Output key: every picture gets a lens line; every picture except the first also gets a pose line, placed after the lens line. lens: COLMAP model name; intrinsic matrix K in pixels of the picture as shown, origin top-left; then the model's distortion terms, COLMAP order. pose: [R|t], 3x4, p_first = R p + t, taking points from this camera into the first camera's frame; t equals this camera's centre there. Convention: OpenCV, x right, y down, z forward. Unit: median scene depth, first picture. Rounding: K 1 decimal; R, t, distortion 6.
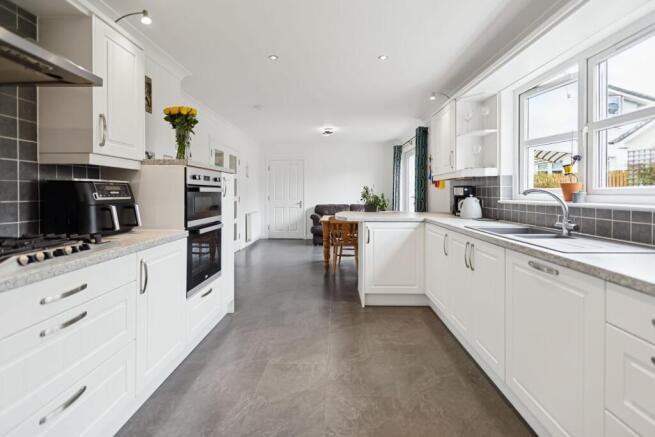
lens RADIAL K [[297.3, 0, 332.6], [0, 297.3, 192.3], [0, 0, 1]] dist [0.002898, 0.000038]
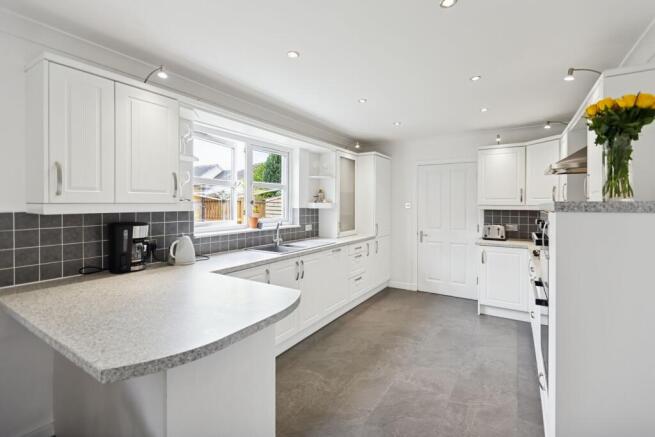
lens RADIAL K [[297.3, 0, 332.9], [0, 297.3, 206.3], [0, 0, 1]] dist [0.002898, 0.000038]
pose [[-0.856580, -0.007872, 0.515955, -0.381302], [-0.005524, 0.999966, 0.006086, -0.095212], [-0.515985, 0.002363, -0.856594, 2.013387]]
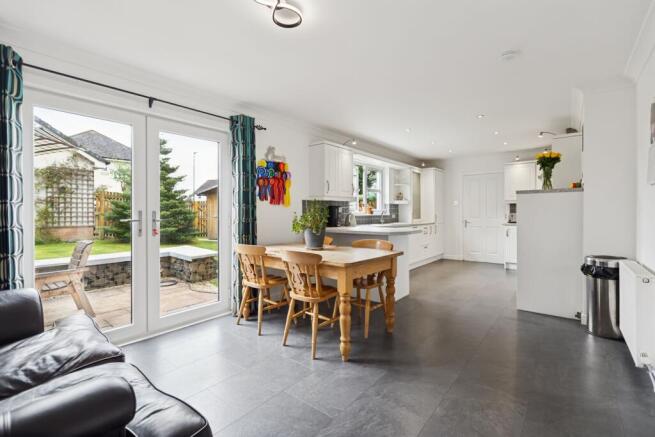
lens RADIAL K [[297.3, 0, 328.1], [0, 297.3, 215.6], [0, 0, 1]] dist [0.002898, 0.000038]
pose [[-0.784397, -0.003261, 0.620251, -0.643147], [0.002851, 0.999957, 0.008863, 0.016083], [-0.620253, 0.008720, -0.784353, 3.269145]]
